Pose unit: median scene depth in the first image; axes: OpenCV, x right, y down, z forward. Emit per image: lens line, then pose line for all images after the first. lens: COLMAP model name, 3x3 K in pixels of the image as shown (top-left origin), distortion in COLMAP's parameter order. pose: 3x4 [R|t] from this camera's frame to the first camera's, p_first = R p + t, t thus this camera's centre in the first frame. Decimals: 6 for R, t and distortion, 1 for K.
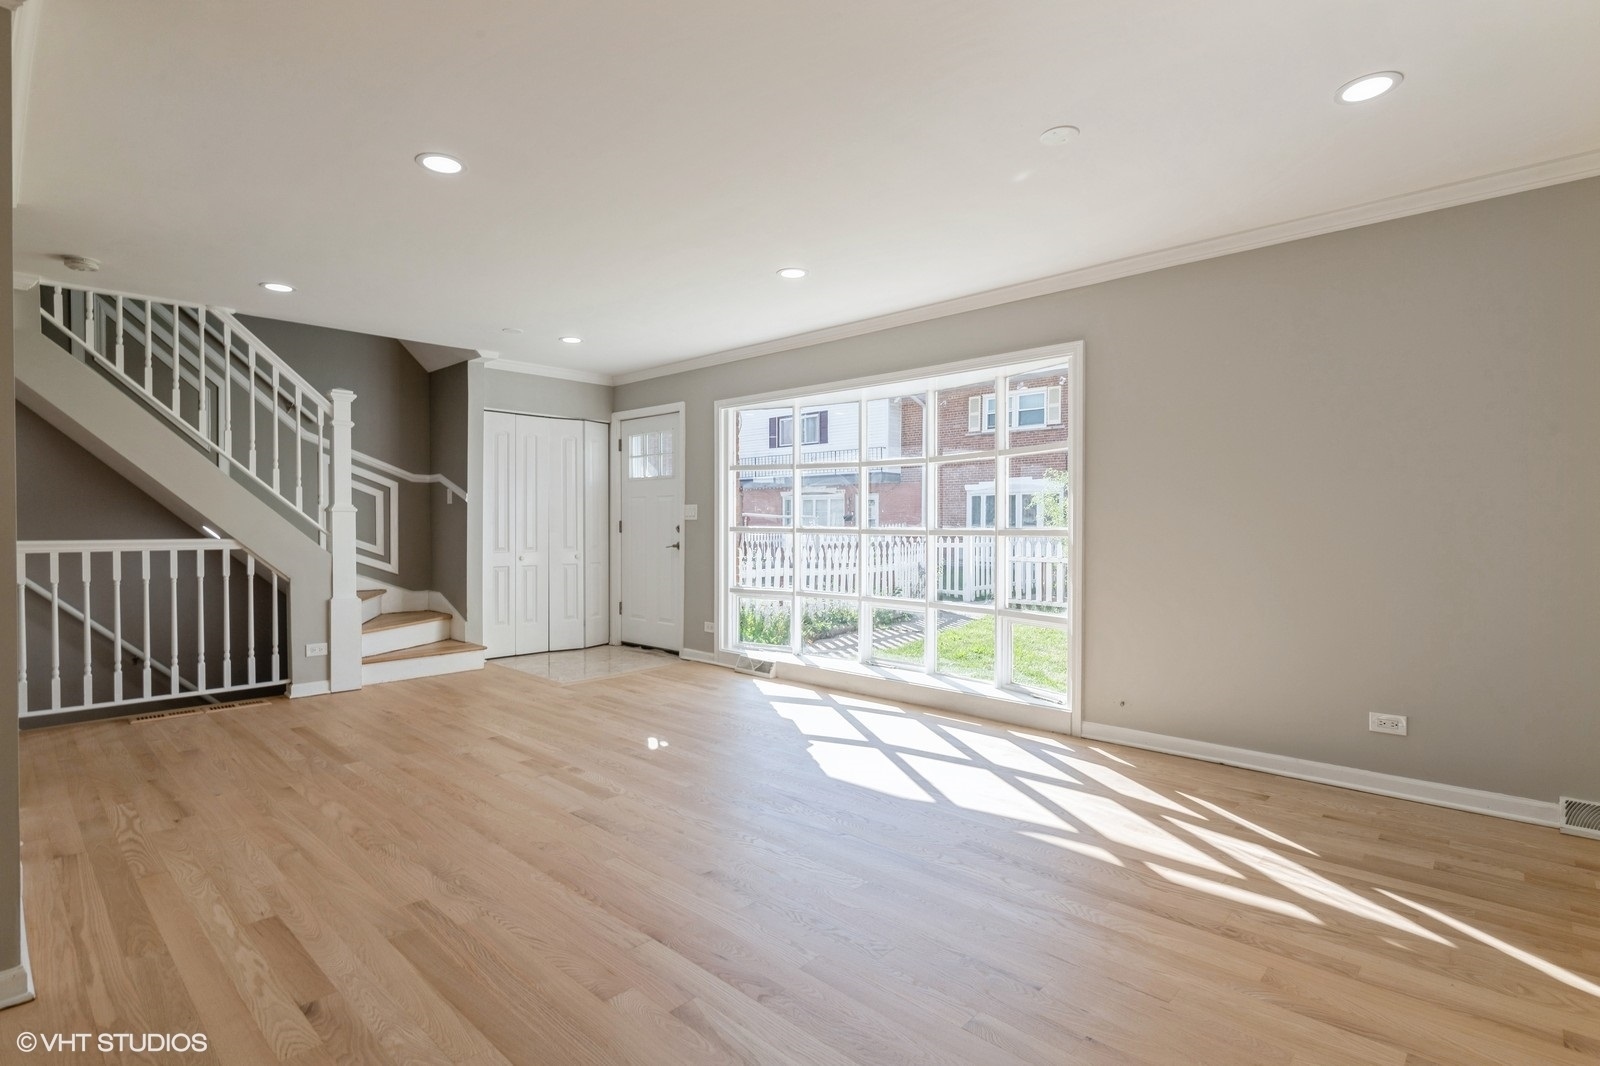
lens RADIAL K [[778.5, 0, 801.9], [0, 778.5, 544.2], [0, 0, 1]] dist [-0.004372, 0.003229]
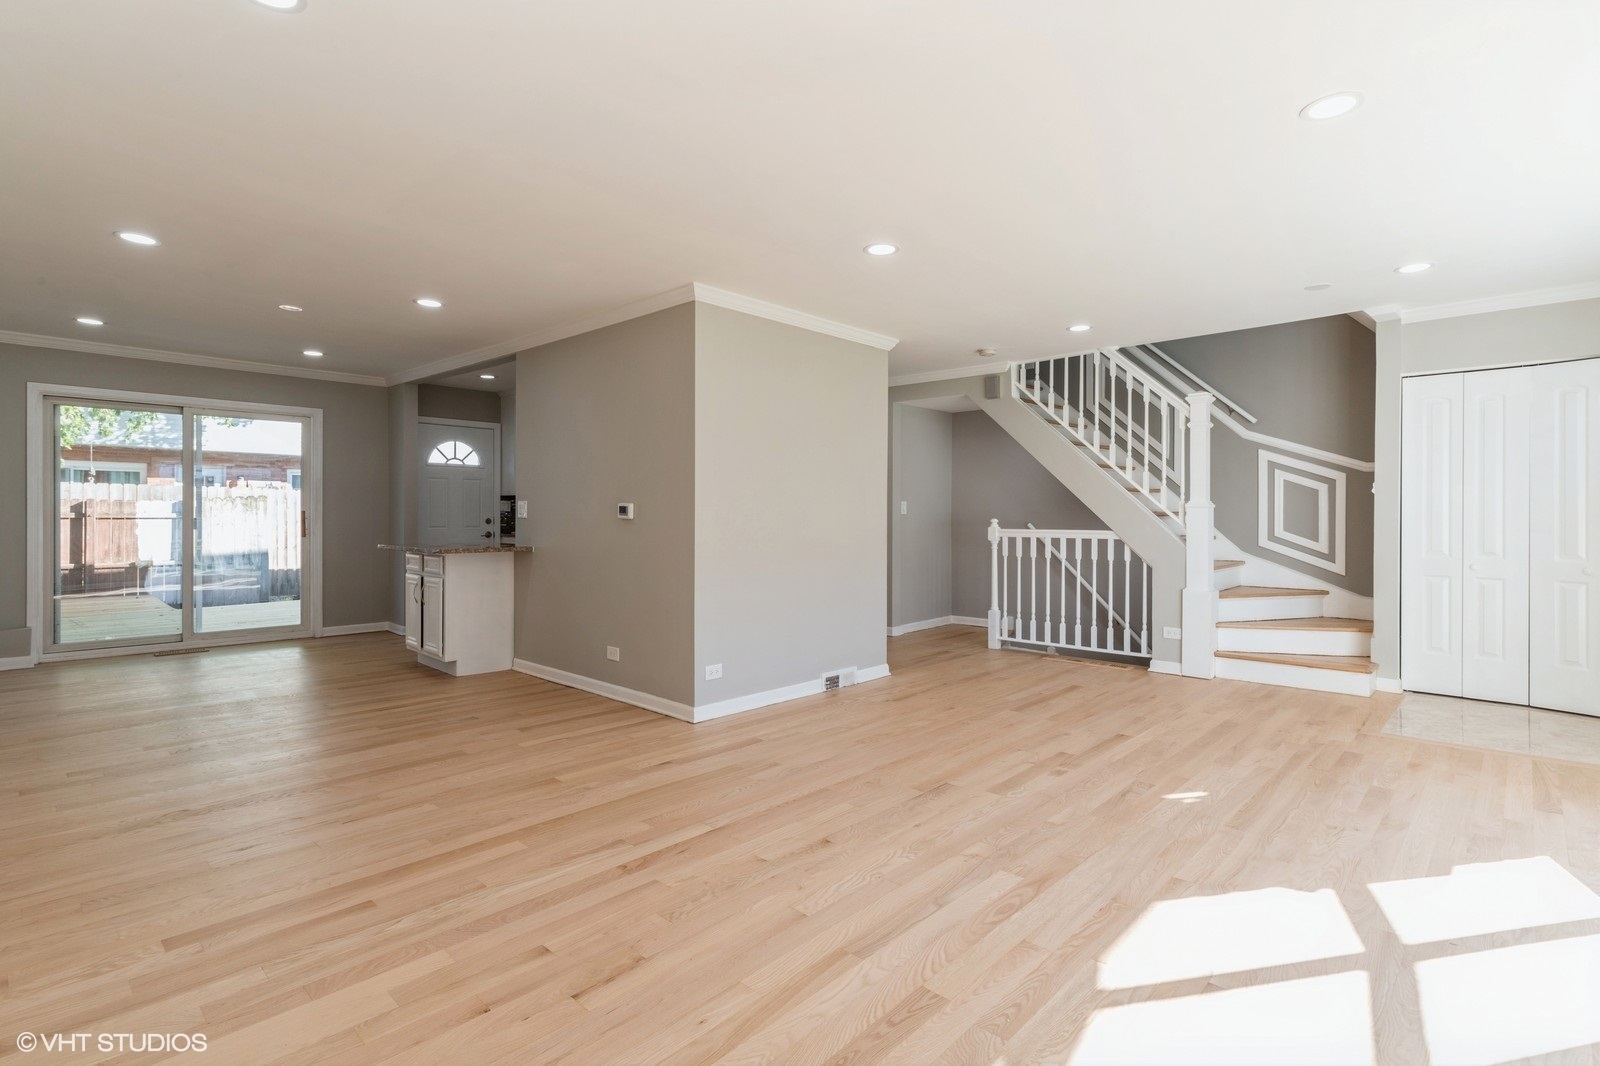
lens RADIAL K [[778.5, 0, 805.4], [0, 778.5, 523.9], [0, 0, 1]] dist [-0.004372, 0.003229]
pose [[-0.006300, 0.006153, -0.999961, 0.588336], [-0.028400, 0.999577, 0.006330, -0.013602], [0.999577, 0.028439, -0.006122, 0.594796]]
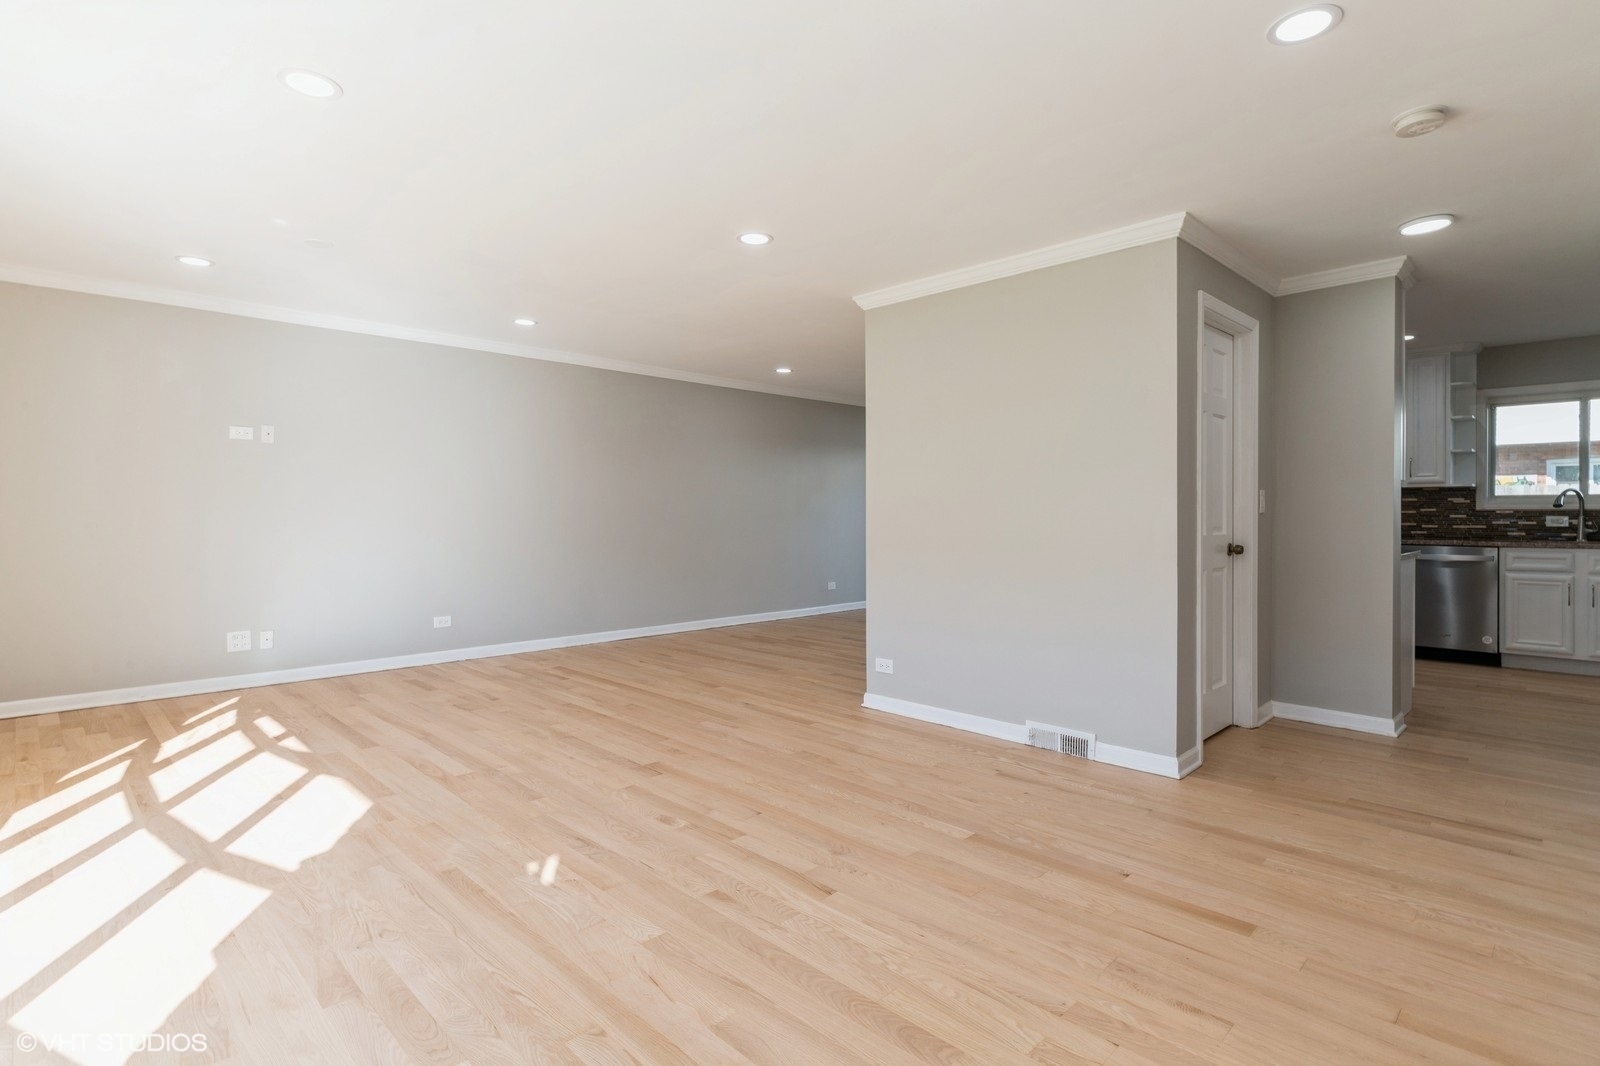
lens RADIAL K [[778.5, 0, 785.2], [0, 778.5, 520.8], [0, 0, 1]] dist [-0.004372, 0.003229]
pose [[-0.998574, -0.004709, 0.053185, -0.393660], [-0.002887, 0.999408, 0.034288, -0.038920], [-0.053315, 0.034086, -0.997996, 1.550215]]
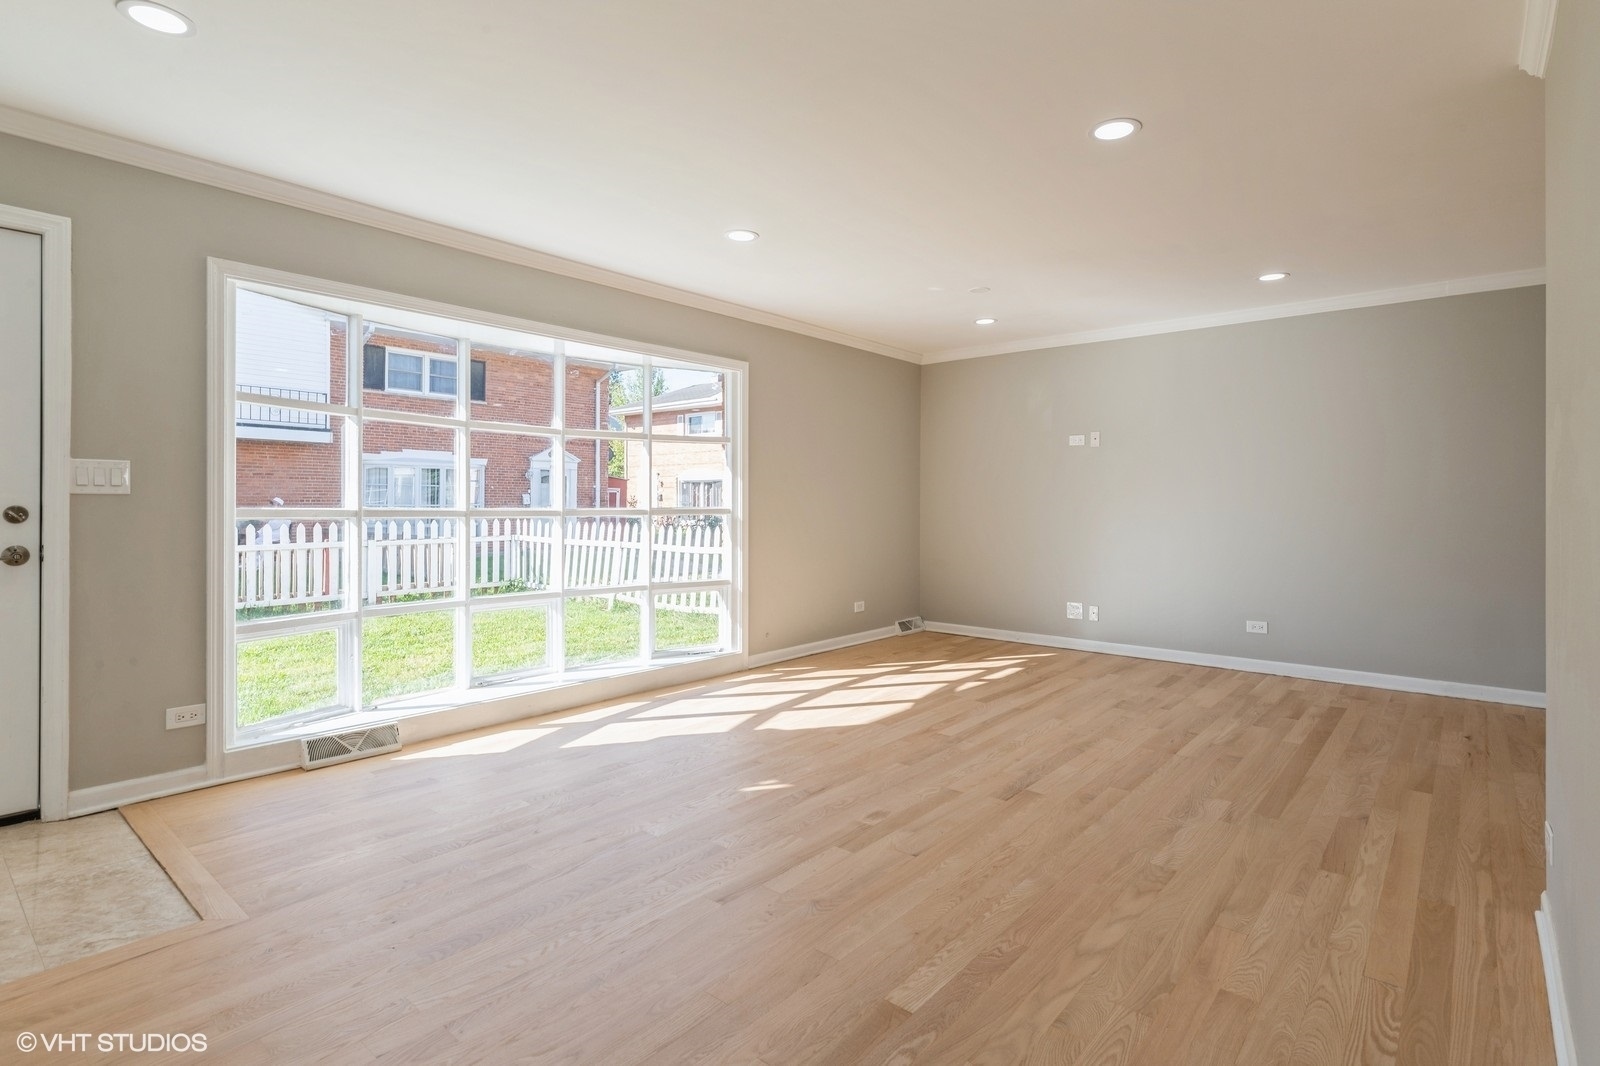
lens RADIAL K [[778.5, 0, 818.4], [0, 778.5, 504.1], [0, 0, 1]] dist [-0.004372, 0.003229]
pose [[-0.052144, -0.002328, 0.998637, -0.939819], [0.022808, 0.999734, 0.003522, -0.026929], [-0.998379, 0.022960, -0.052077, 0.951589]]
